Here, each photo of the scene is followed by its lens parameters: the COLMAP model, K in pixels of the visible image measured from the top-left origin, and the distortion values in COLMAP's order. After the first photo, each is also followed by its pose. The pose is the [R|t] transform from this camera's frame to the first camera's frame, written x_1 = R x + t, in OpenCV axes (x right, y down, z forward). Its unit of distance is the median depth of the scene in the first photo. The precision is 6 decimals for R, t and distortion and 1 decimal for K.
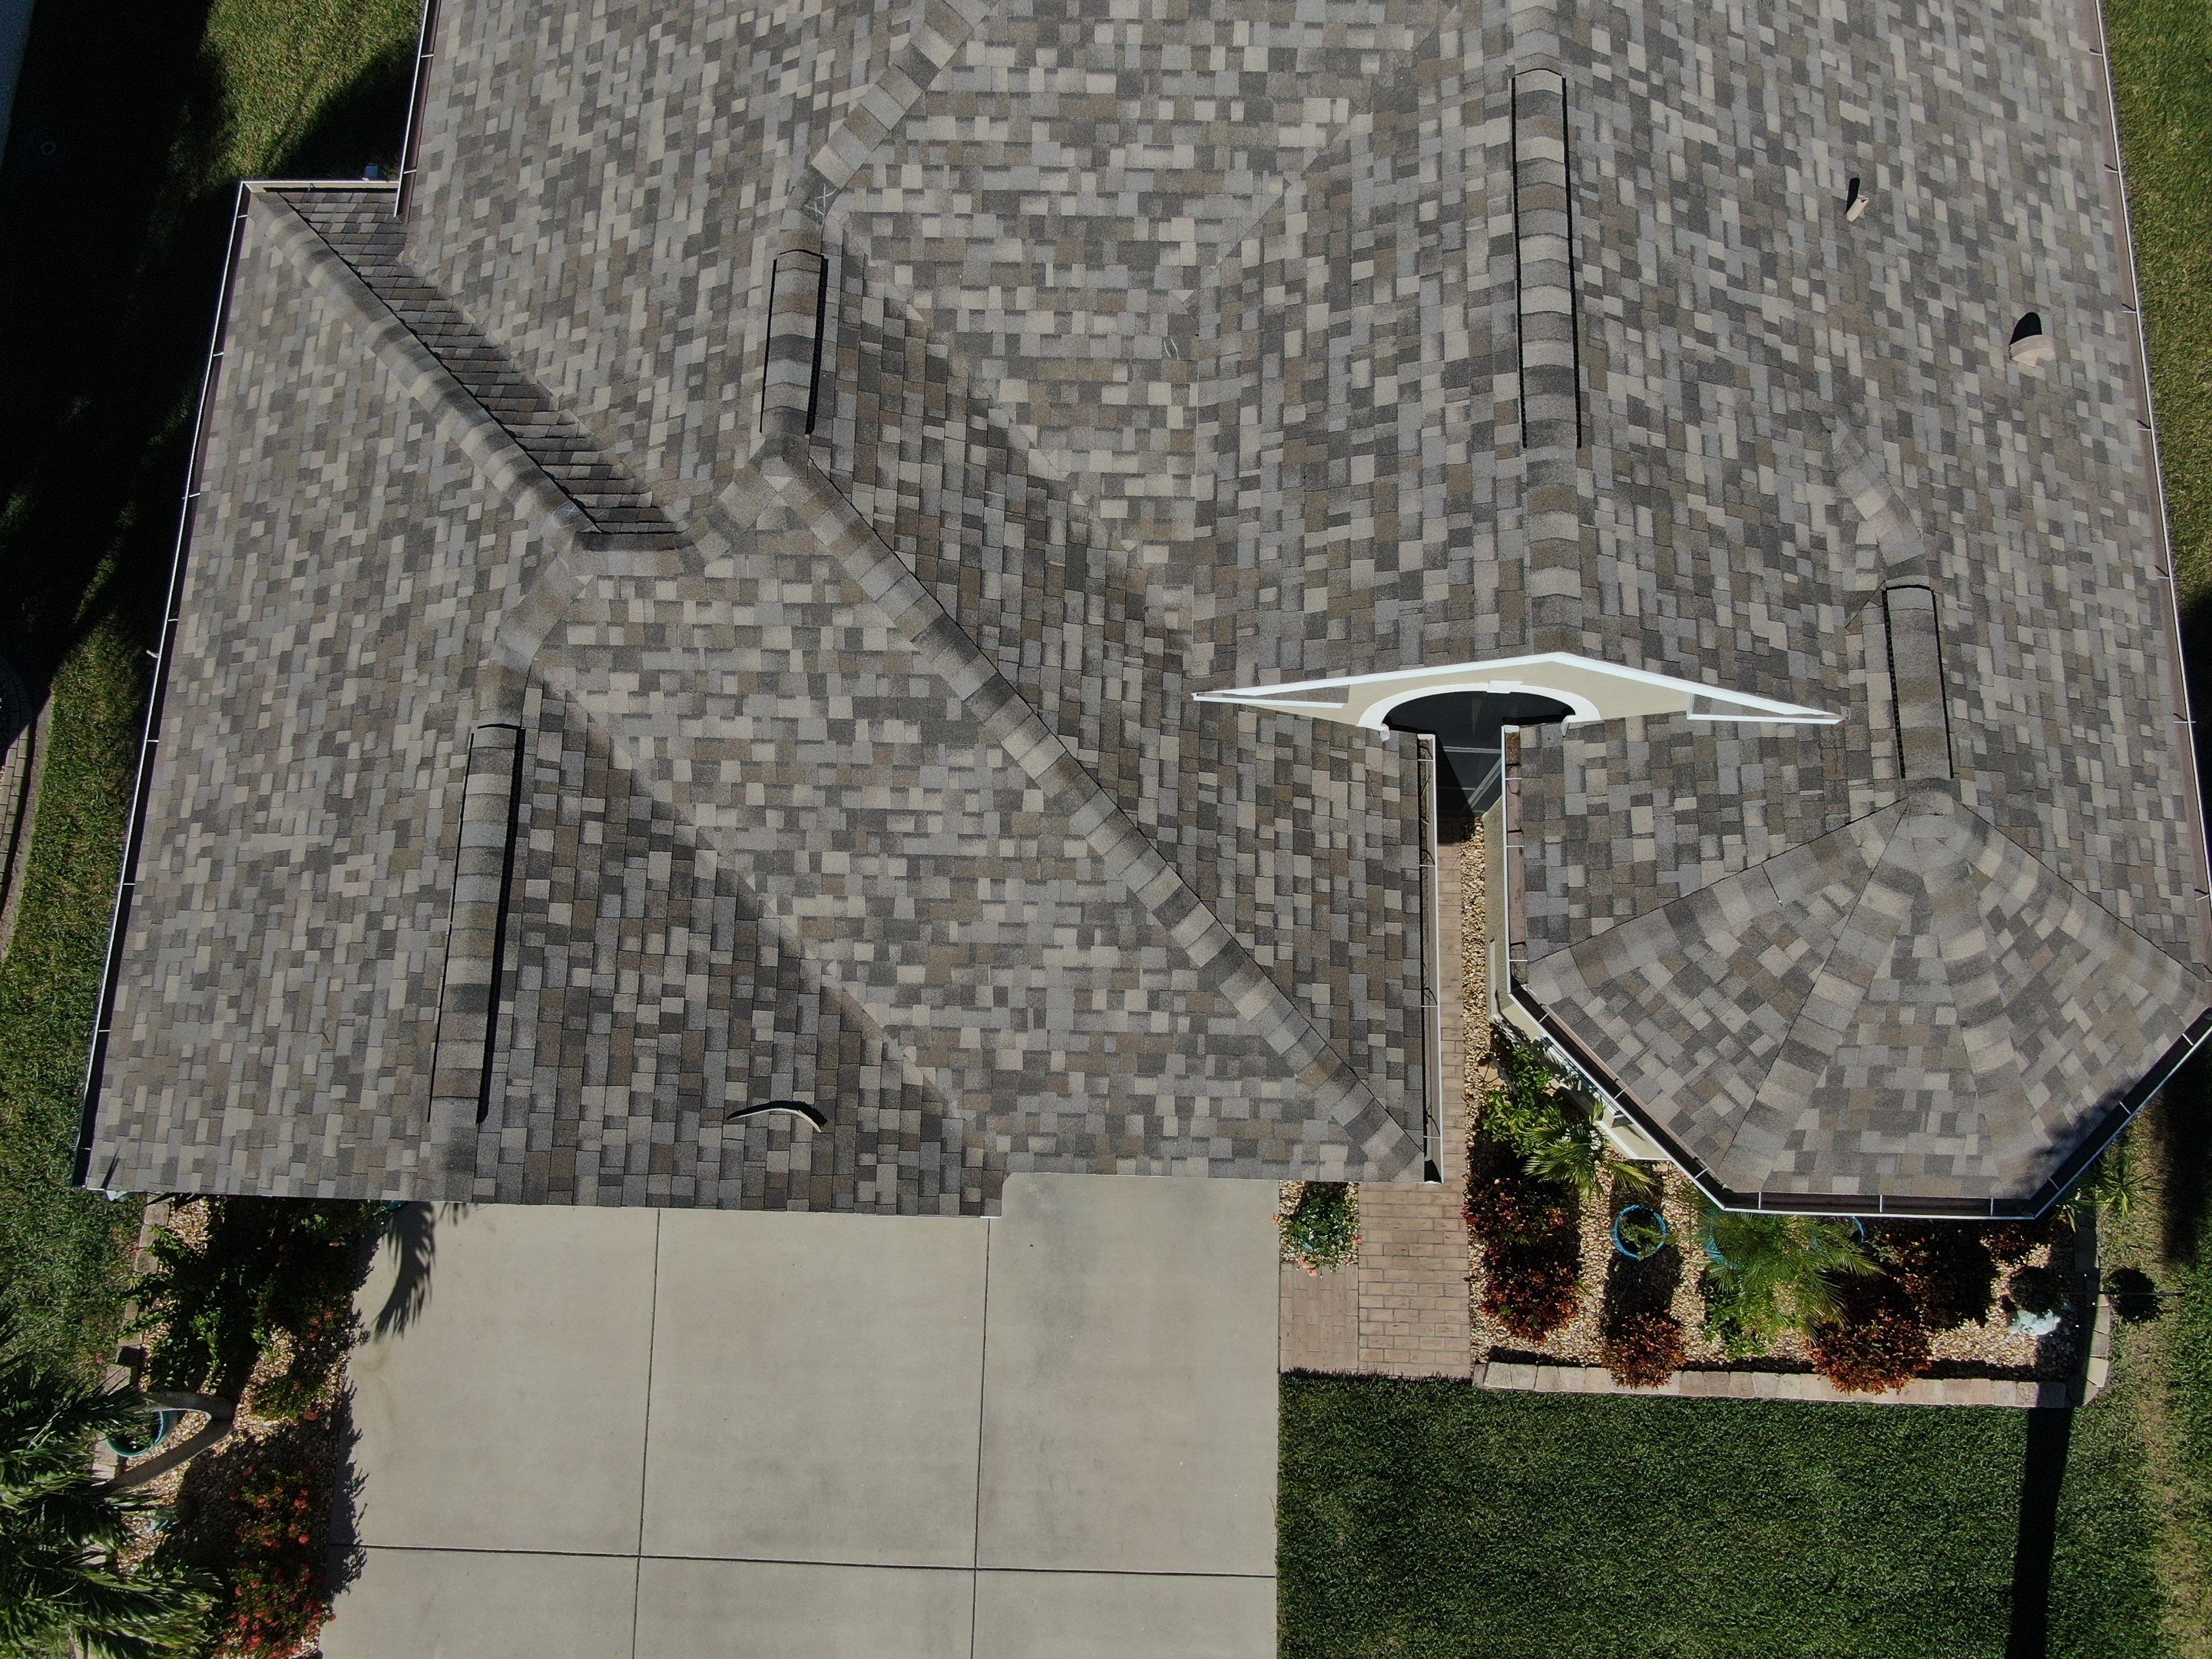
lens RADIAL K [[1648.7, 0, 1110.2], [0, 1648.7, 829.1], [0, 0, 1]] dist [-0.024458, 0.010556]
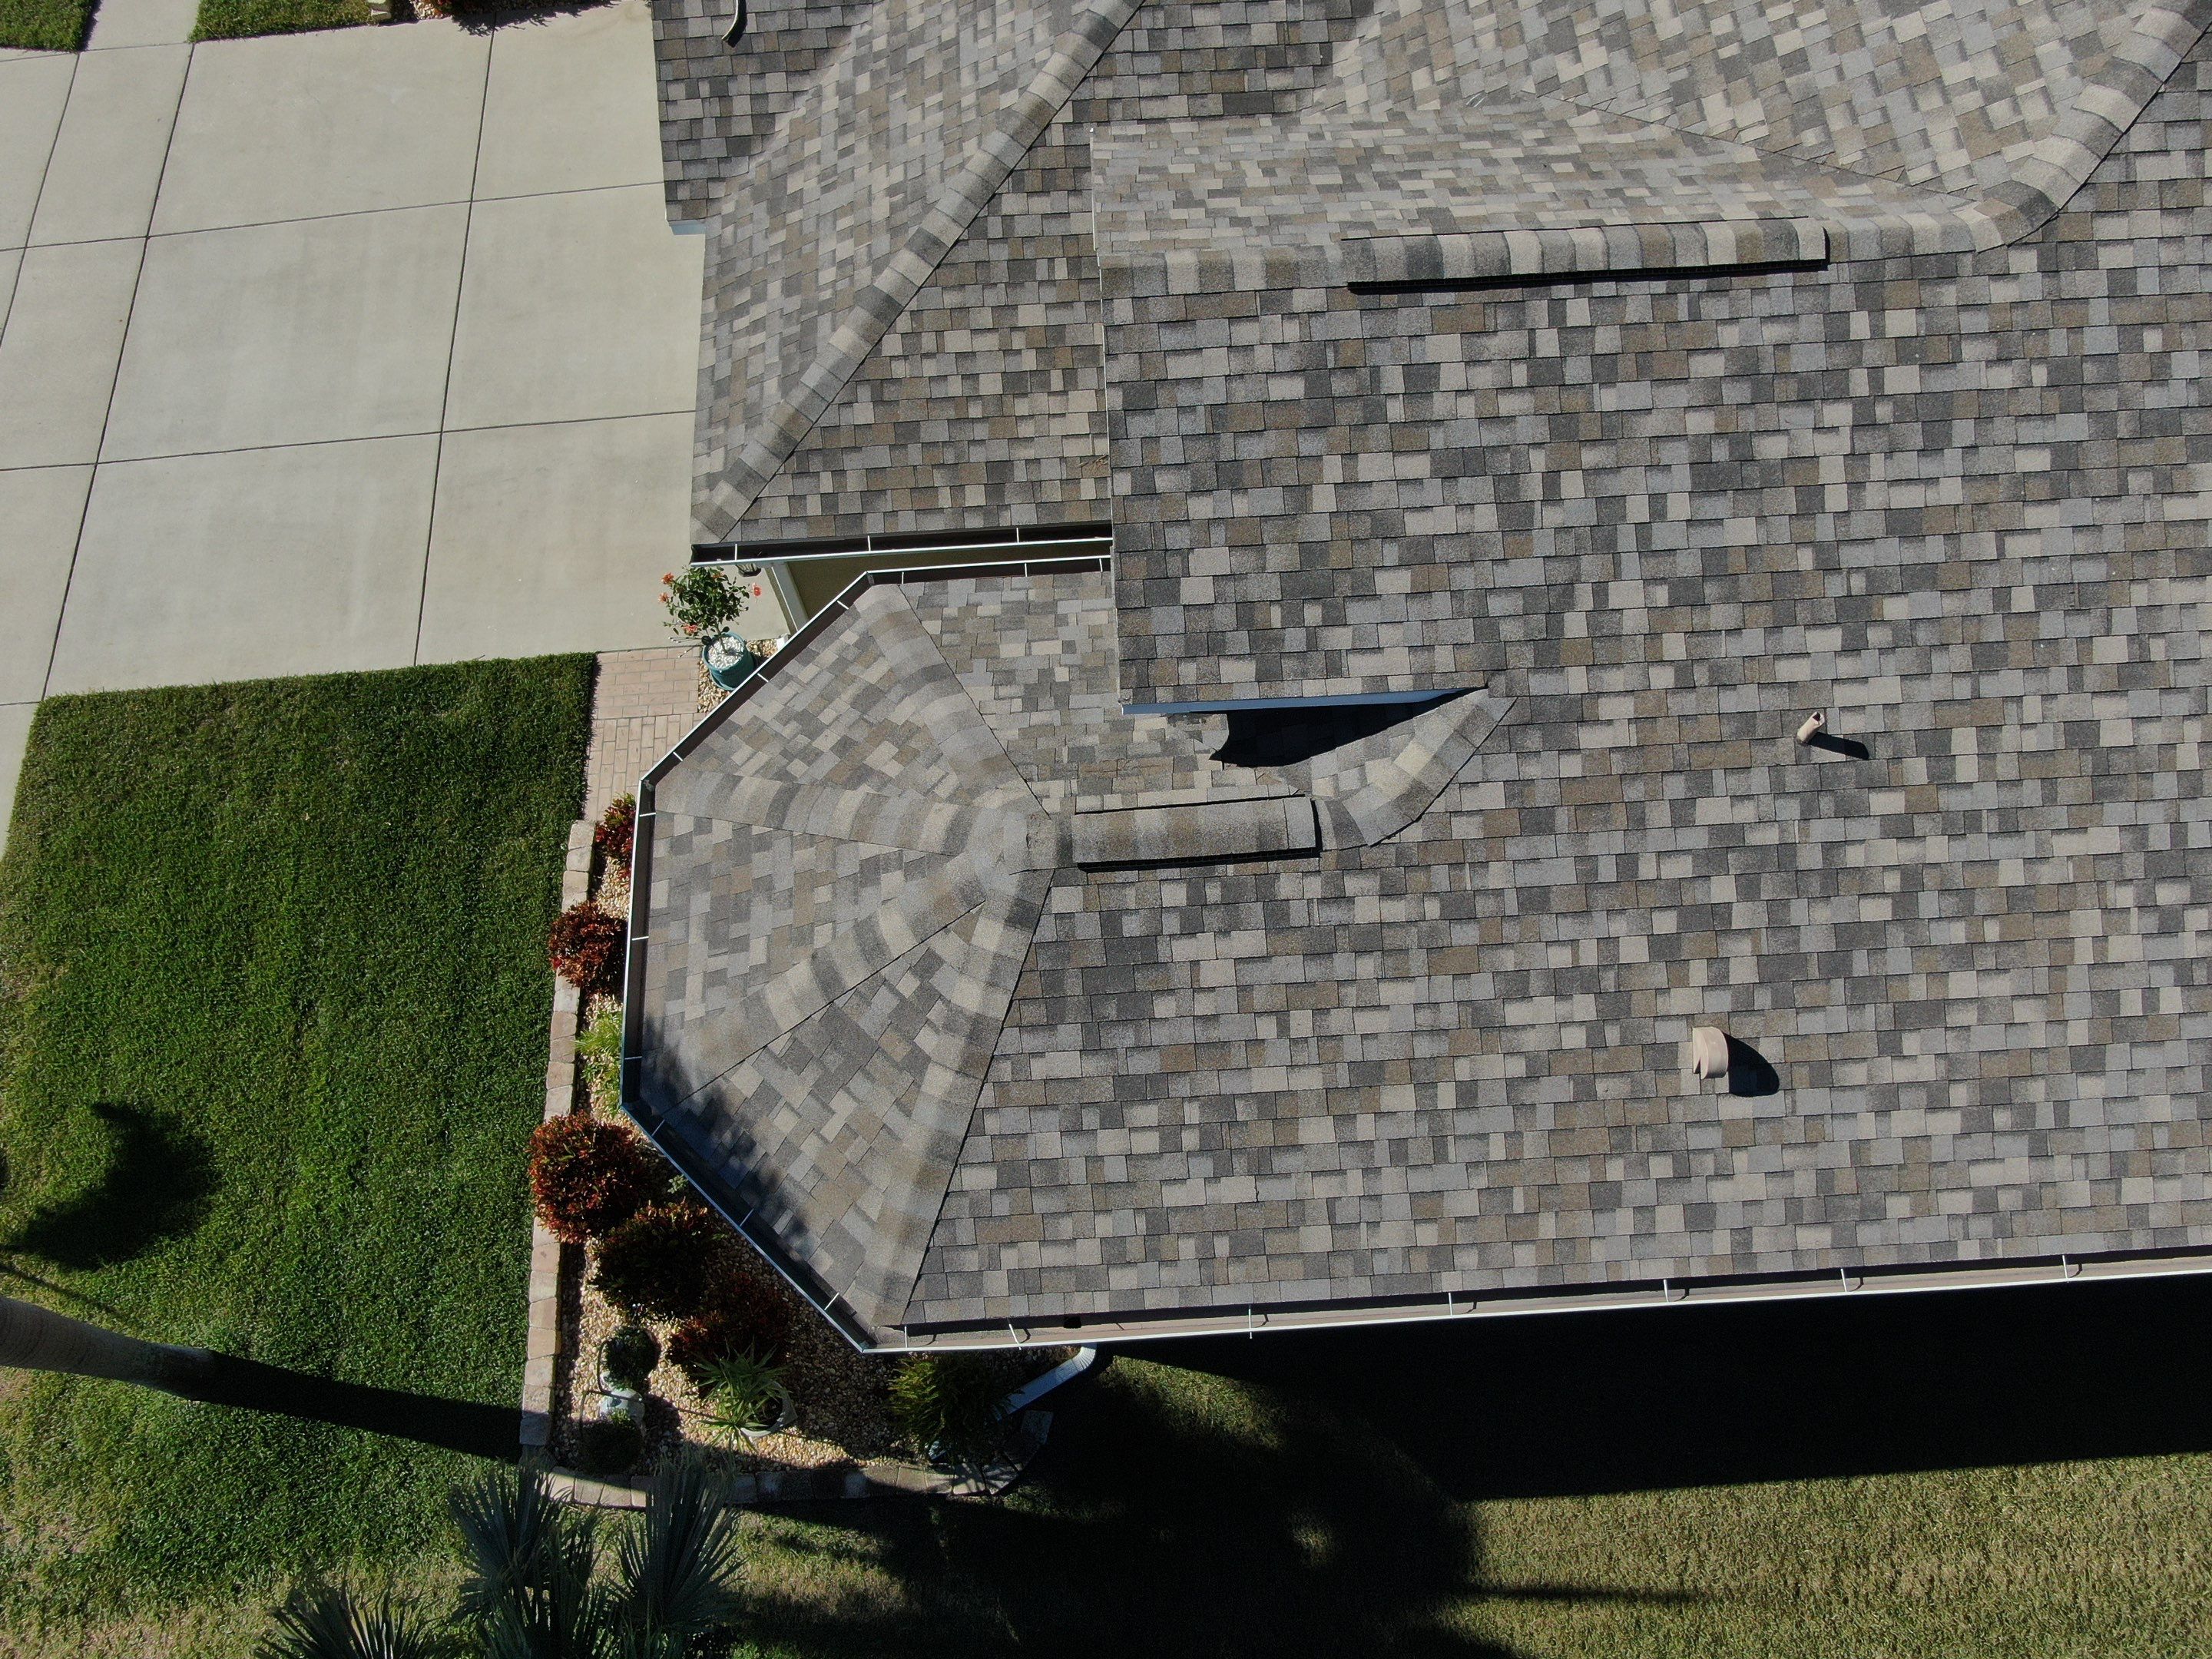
lens RADIAL K [[1648.7, 0, 1113.1], [0, 1648.7, 838.2], [0, 0, 1]] dist [-0.024458, 0.010556]
pose [[0.086056, 0.924744, -0.370732, 0.770326], [-0.965852, 0.168714, 0.196636, -0.204213], [0.244386, 0.341150, 0.907685, 0.228661]]
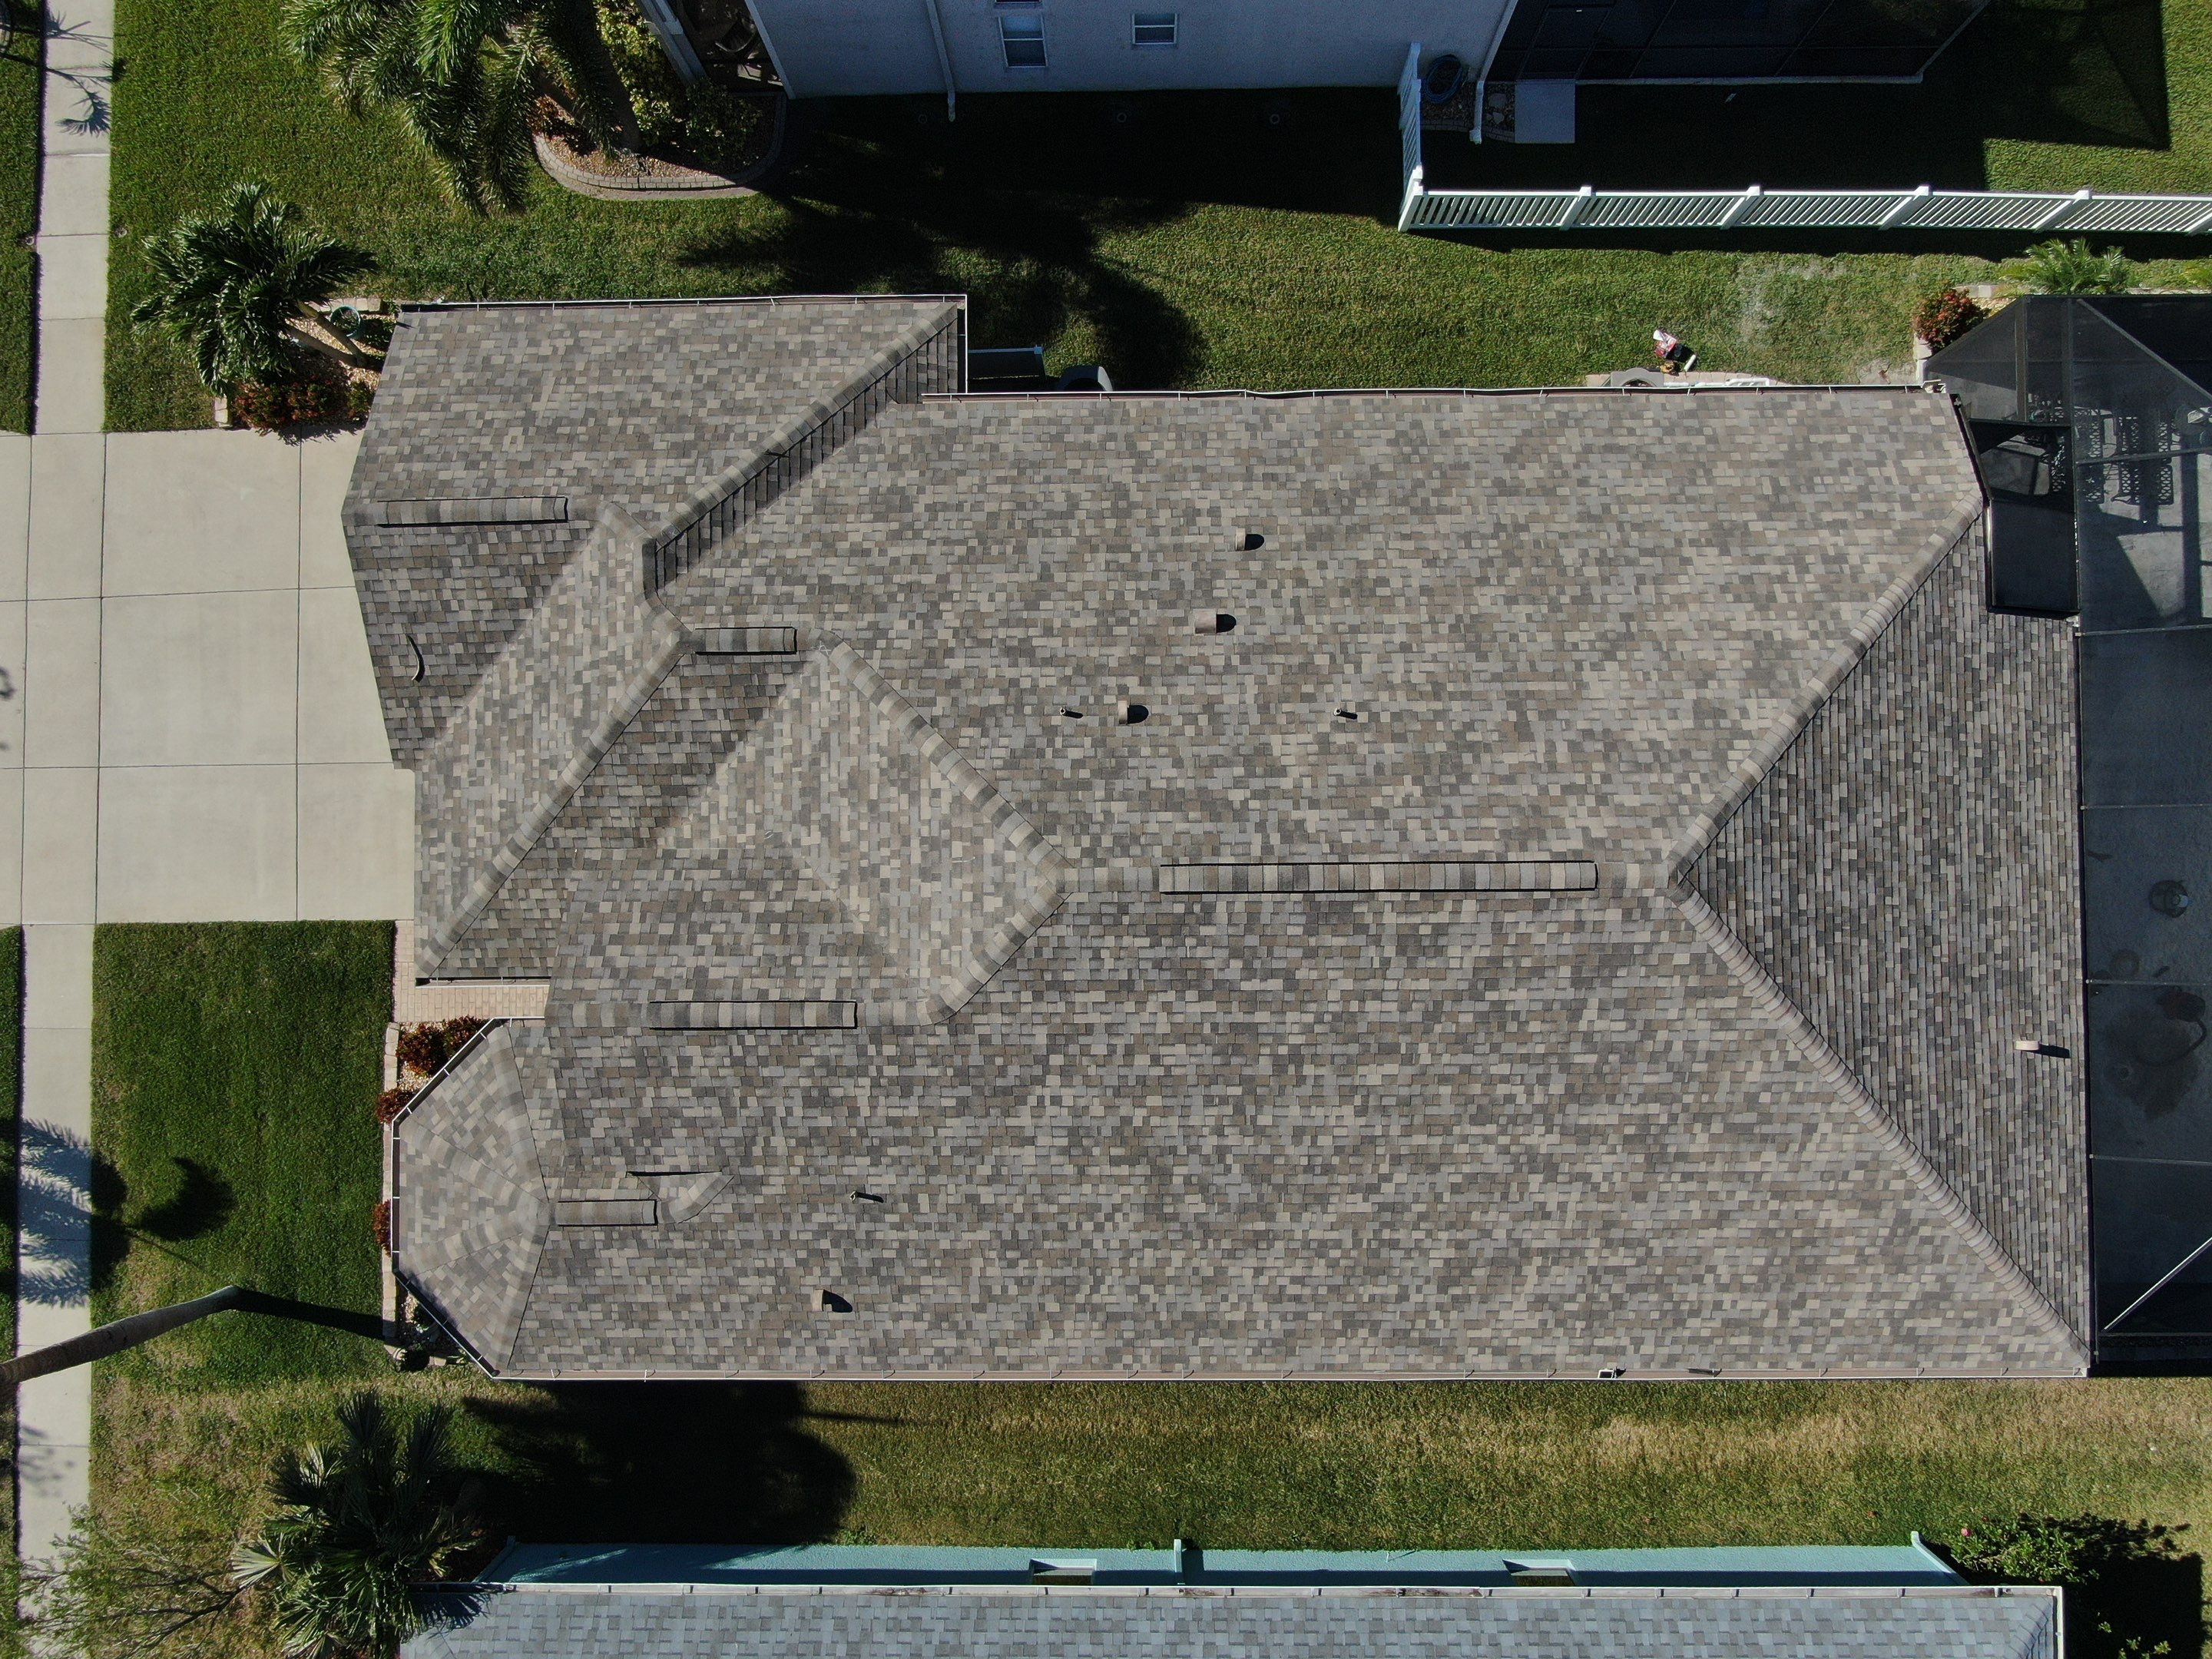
lens RADIAL K [[1648.7, 0, 1121.1], [0, 1648.7, 833.6], [0, 0, 1]] dist [-0.024458, 0.010556]
pose [[0.037779, 0.999128, -0.017786, 0.085710], [-0.968970, 0.040978, 0.243758, -1.161858], [0.244275, 0.008025, 0.969673, -0.767280]]
